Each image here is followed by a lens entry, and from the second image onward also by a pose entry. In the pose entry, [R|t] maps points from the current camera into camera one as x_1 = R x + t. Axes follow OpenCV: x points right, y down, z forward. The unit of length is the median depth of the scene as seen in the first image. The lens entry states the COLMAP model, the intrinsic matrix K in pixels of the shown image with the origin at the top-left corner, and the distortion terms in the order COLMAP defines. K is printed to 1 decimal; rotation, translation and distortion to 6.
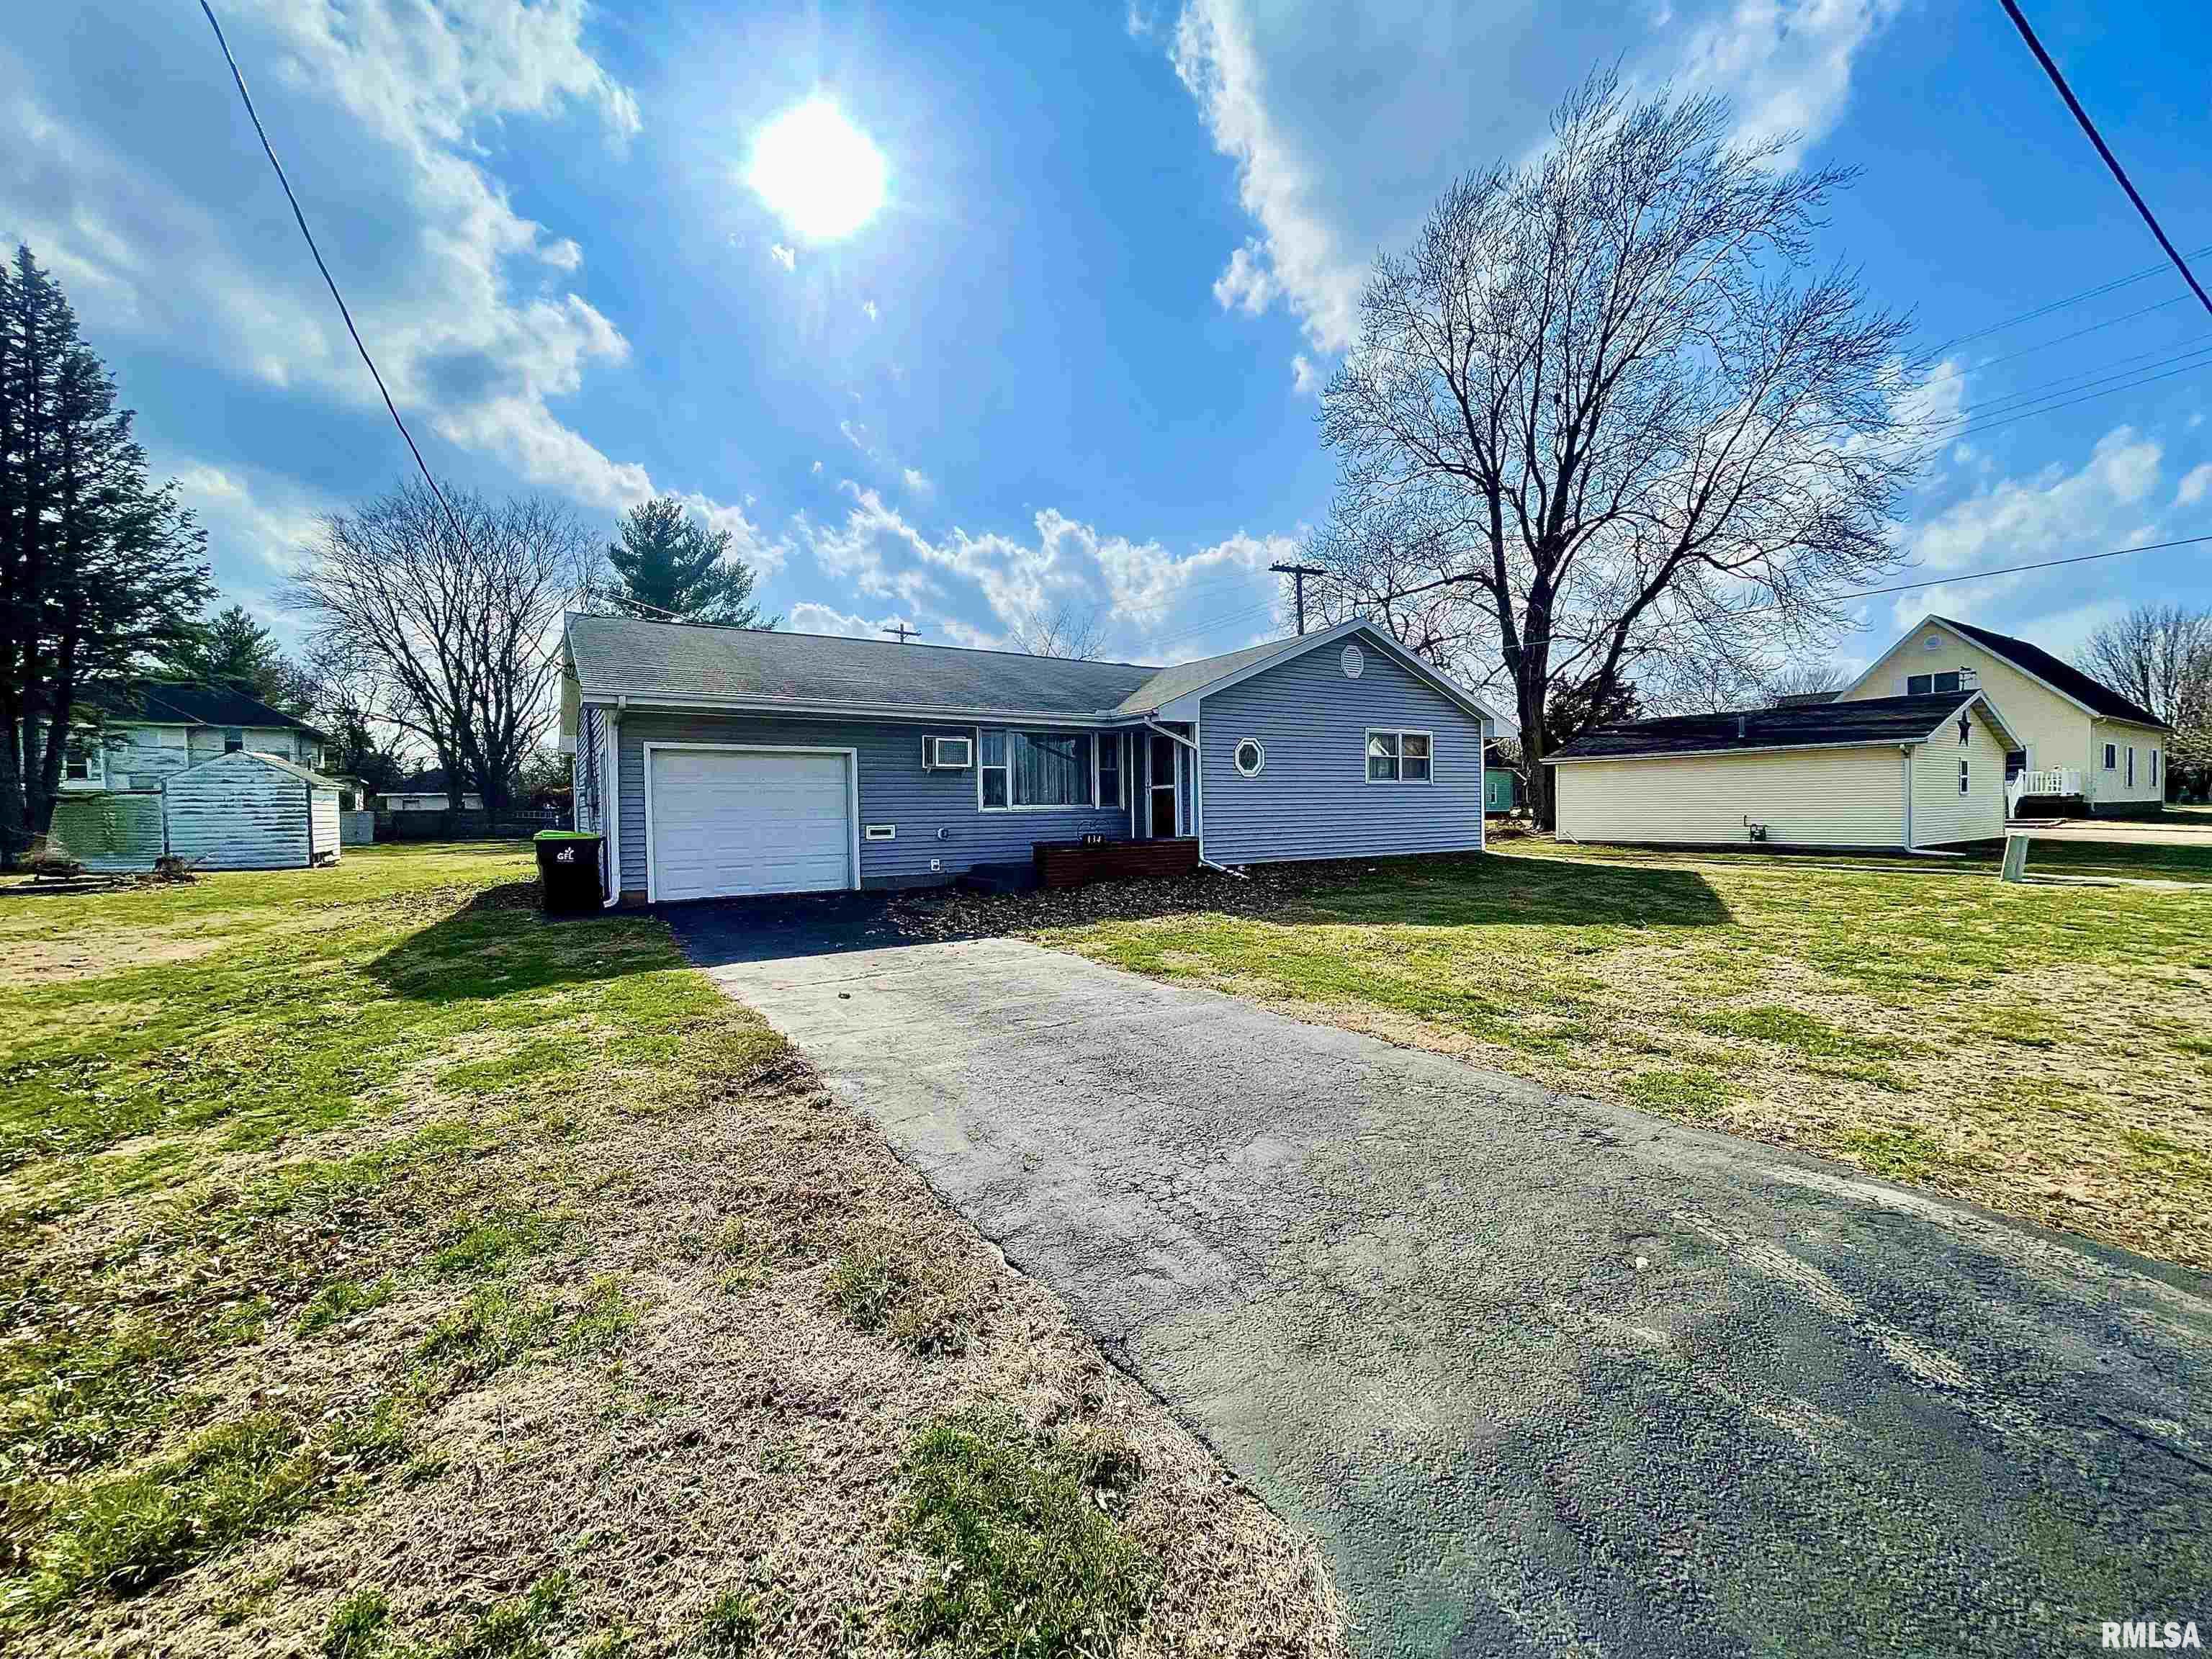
lens RADIAL K [[881.7, 0, 1113.9], [0, 881.7, 833.5], [0, 0, 1]] dist [0.002205, -0.000372]
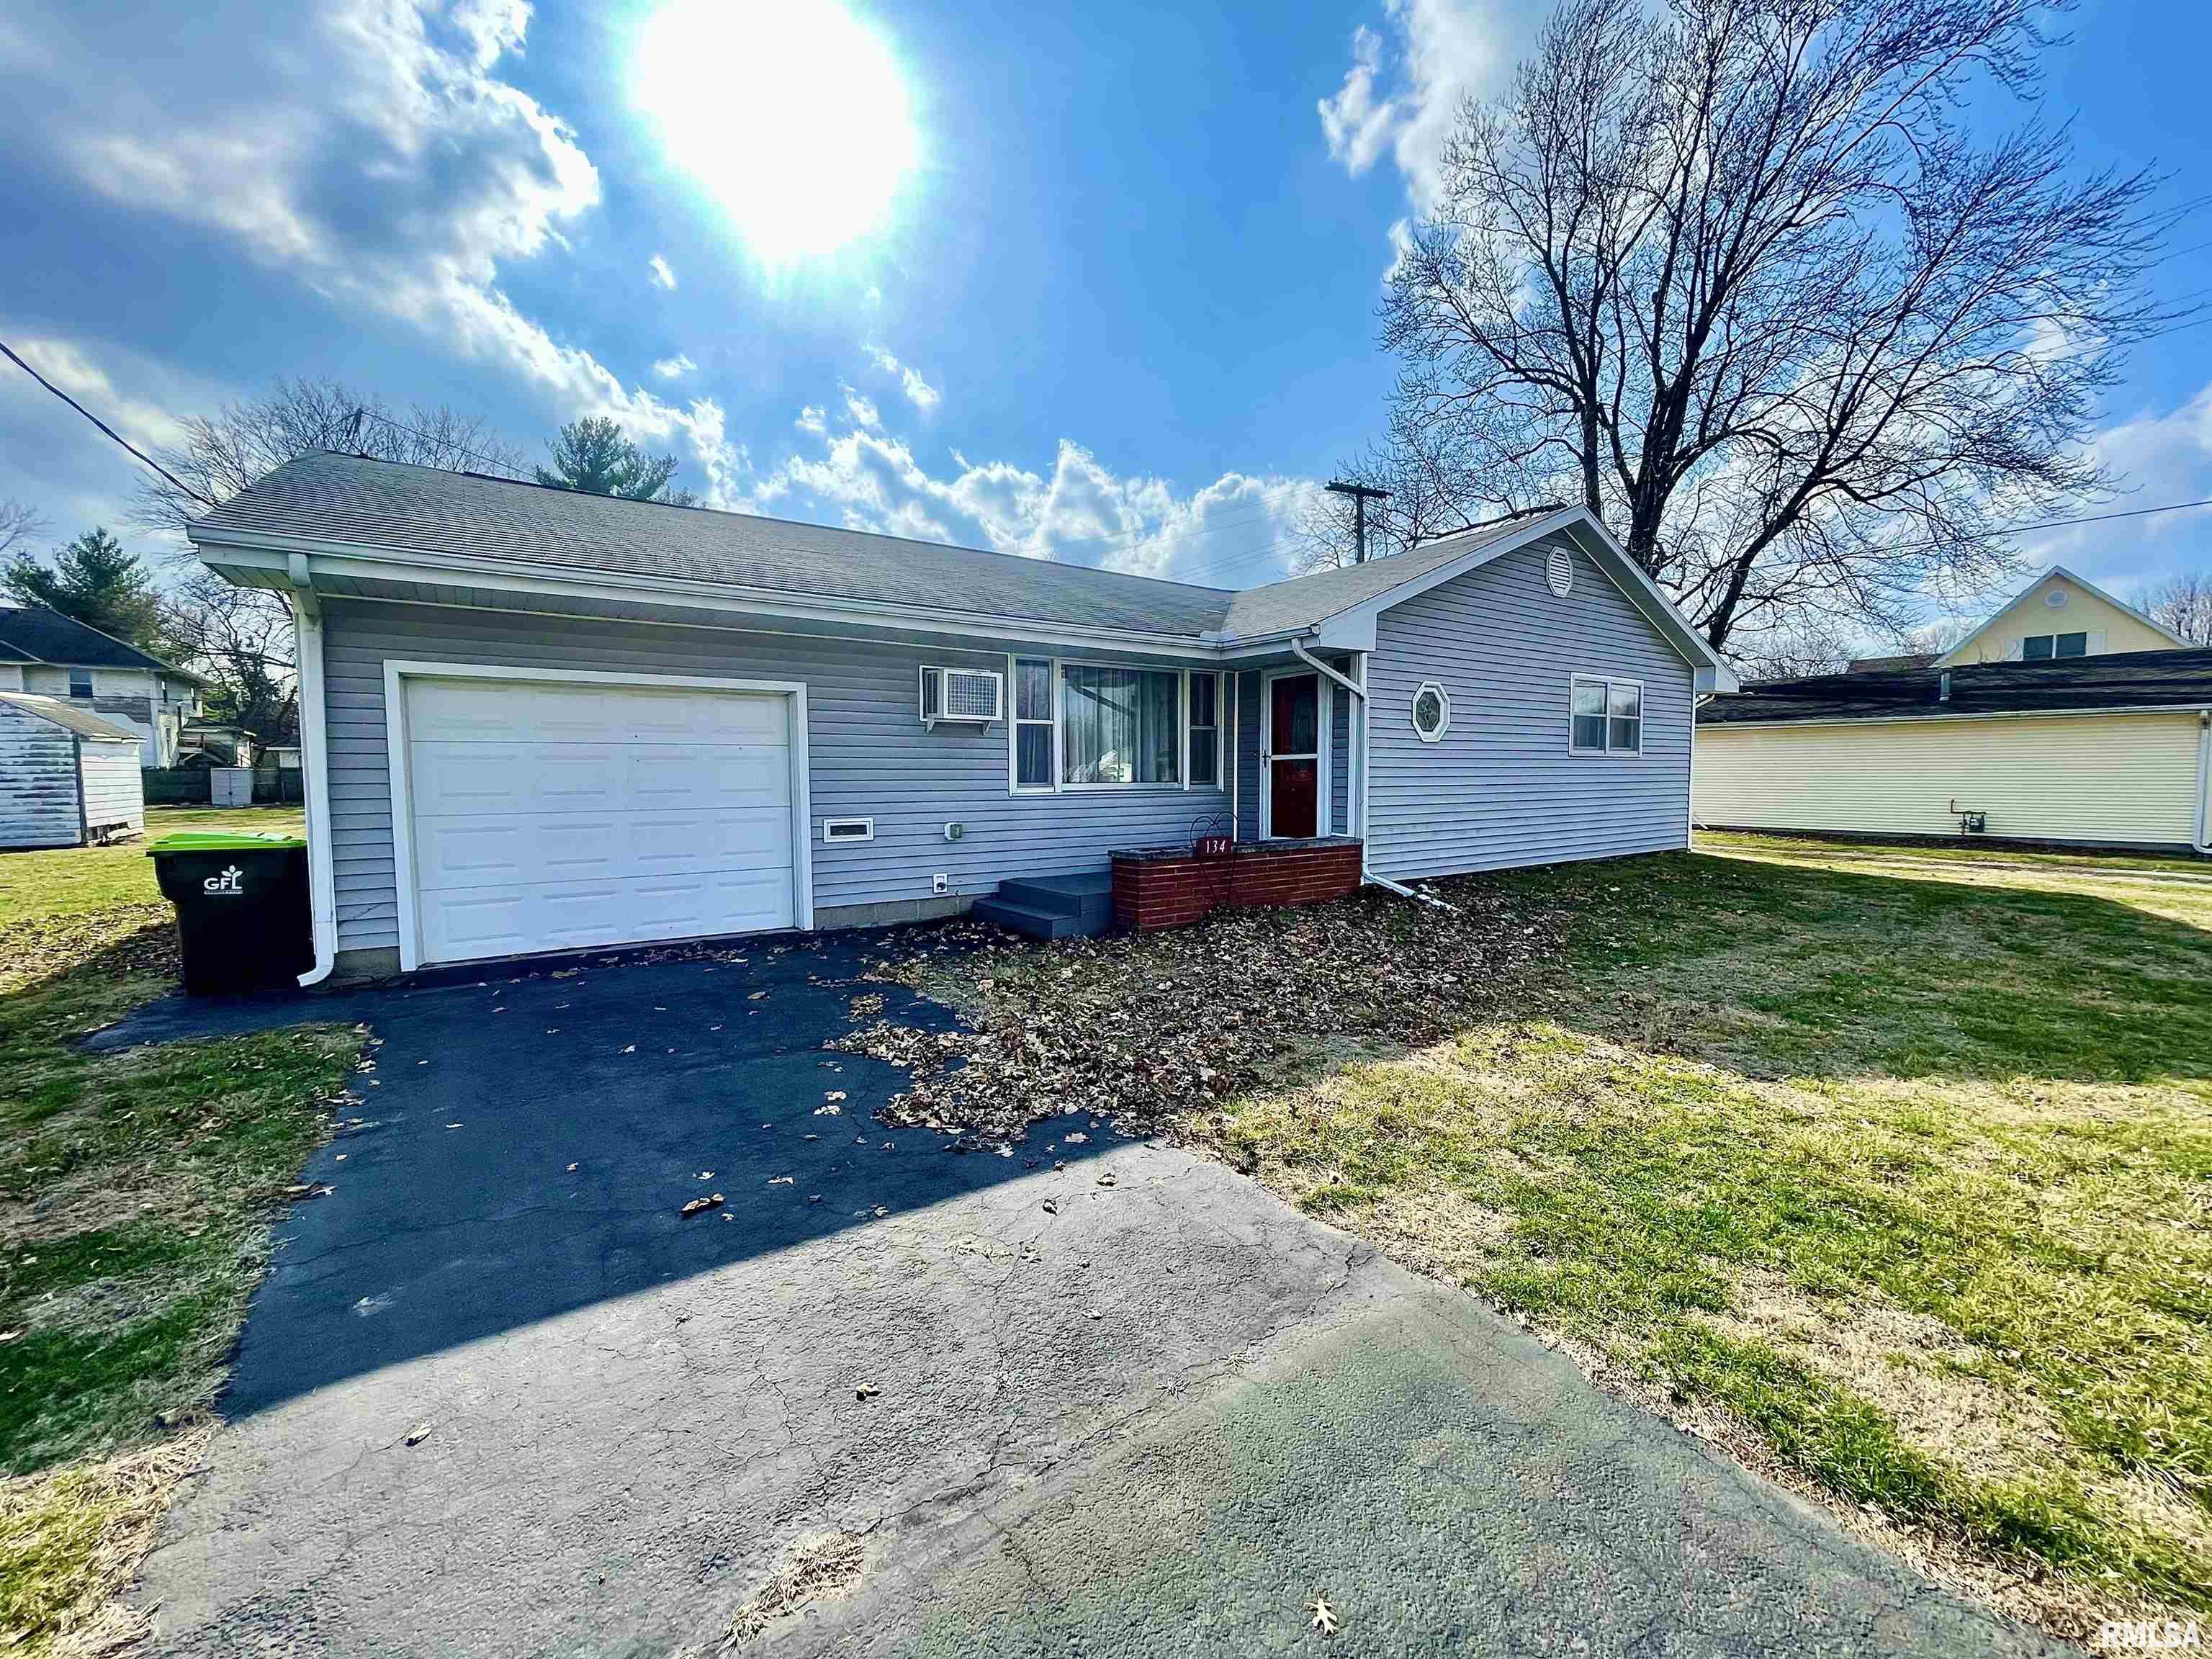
lens RADIAL K [[885.4, 0, 1111.6], [0, 885.4, 839.8], [0, 0, 1]] dist [-0.001186, 0.000940]
pose [[0.999456, 0.009679, 0.031516, -0.092659], [-0.011188, 0.998781, 0.048074, -0.021128], [-0.031013, -0.048400, 0.998346, 0.347392]]
